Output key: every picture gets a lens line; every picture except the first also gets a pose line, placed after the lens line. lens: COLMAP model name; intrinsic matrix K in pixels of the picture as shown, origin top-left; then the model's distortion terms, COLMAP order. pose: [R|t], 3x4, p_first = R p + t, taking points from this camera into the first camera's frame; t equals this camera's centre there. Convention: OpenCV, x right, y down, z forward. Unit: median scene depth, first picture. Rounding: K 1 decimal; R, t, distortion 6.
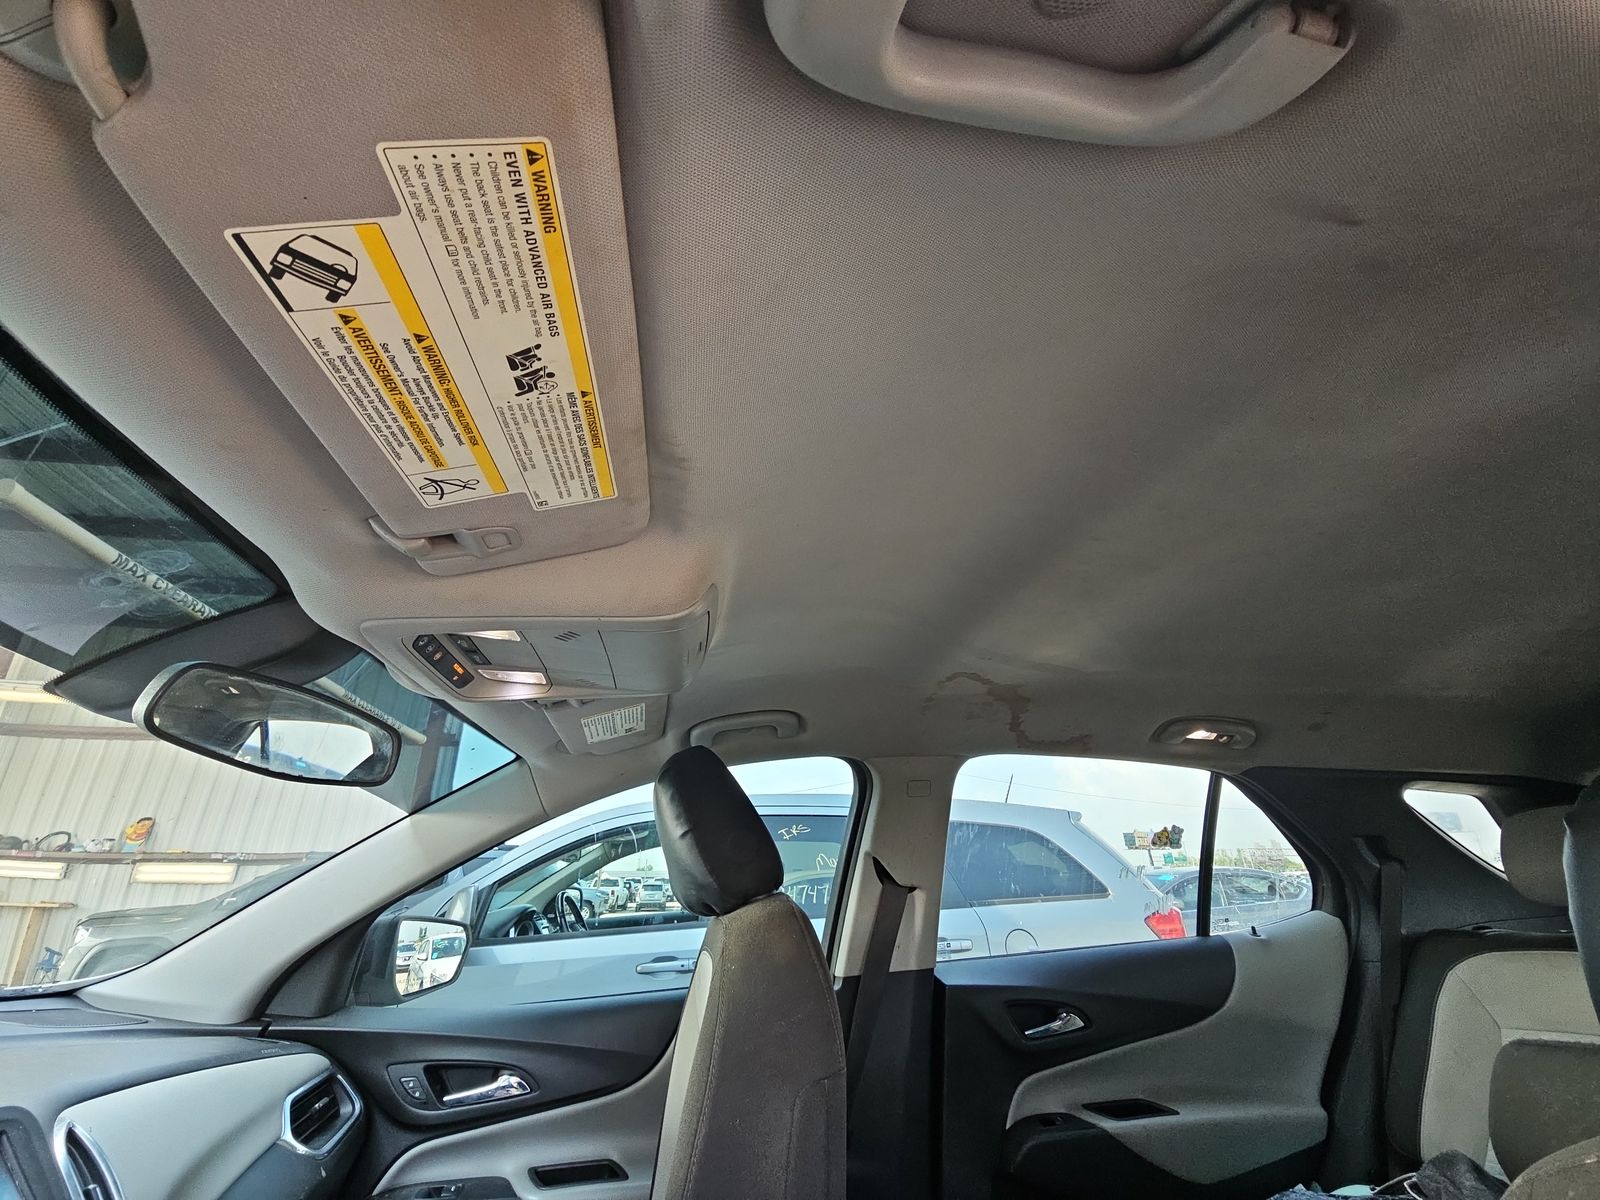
lens RADIAL K [[645.6, 0, 799.7], [0, 645.6, 586.2], [0, 0, 1]] dist [-0.022649, -0.000708]
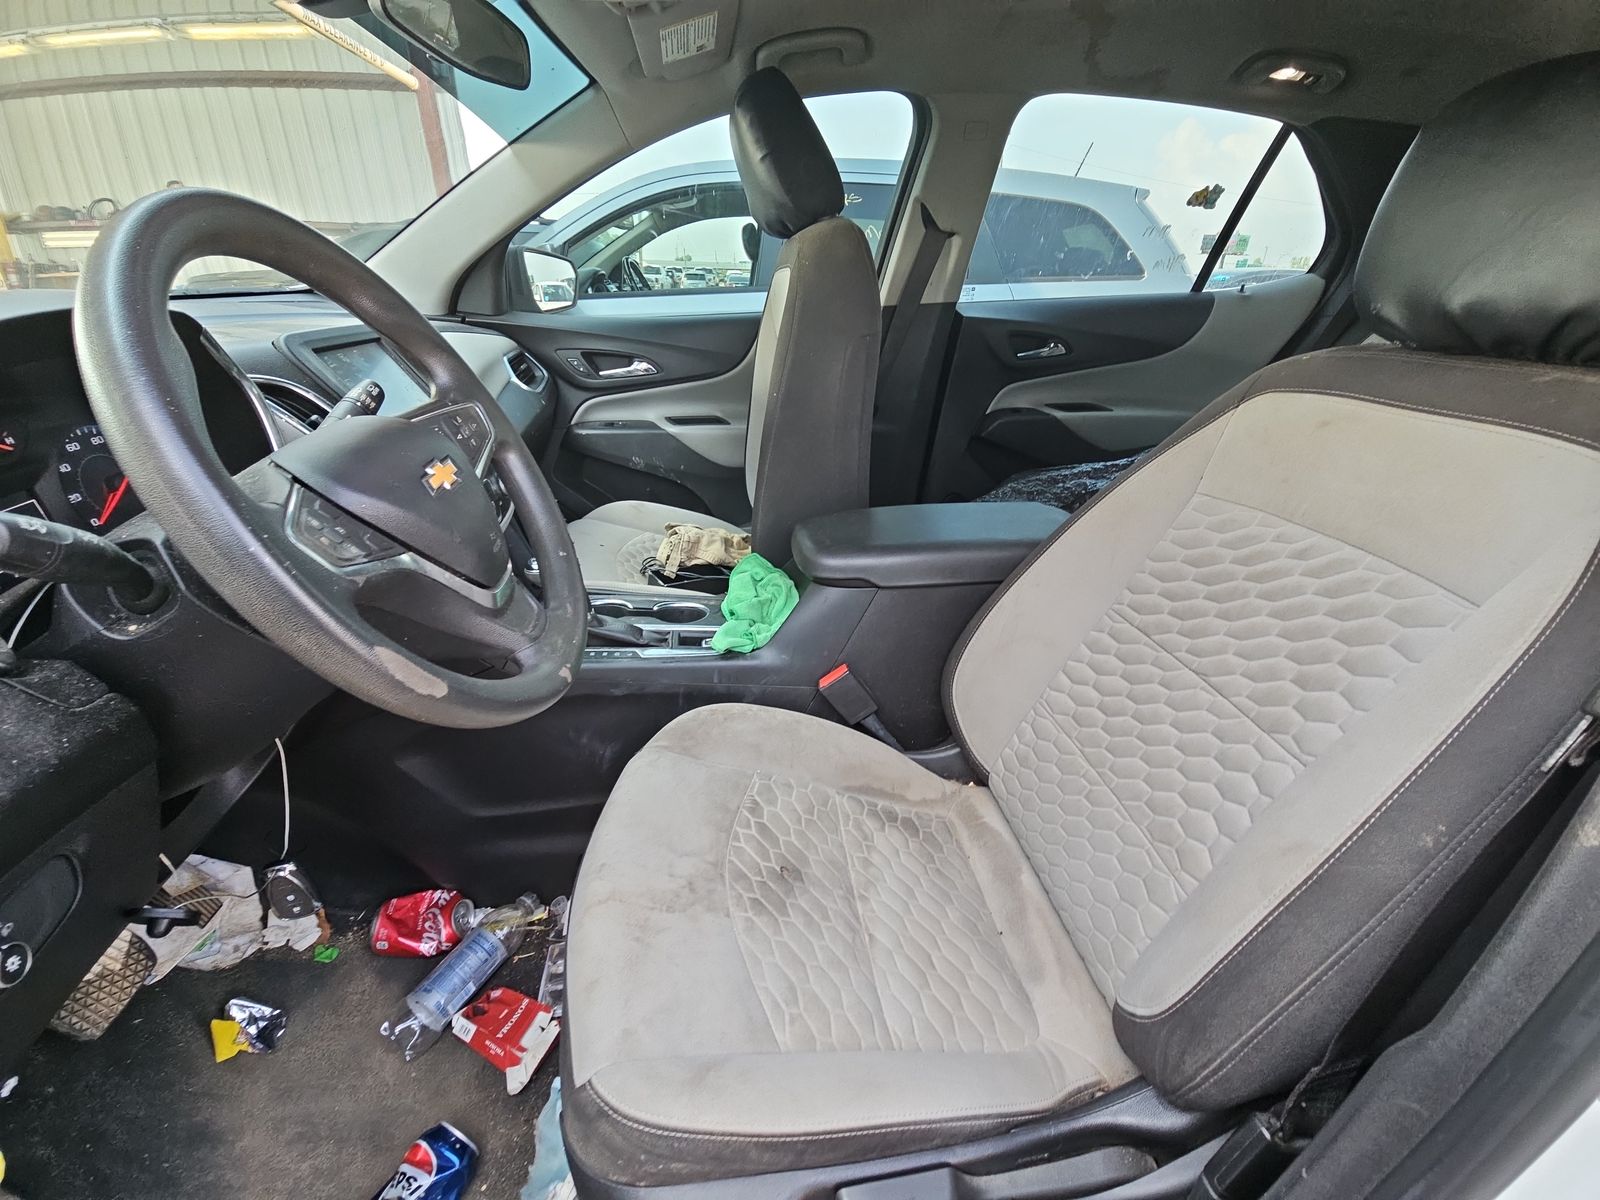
lens RADIAL K [[643.3, 0, 794.2], [0, 643.3, 588.6], [0, 0, 1]] dist [0.002189, -0.003383]
pose [[0.997242, 0.058948, -0.045098, -0.018054], [-0.002551, 0.634489, 0.772928, -0.018782], [0.074177, -0.770681, 0.632889, -0.261518]]
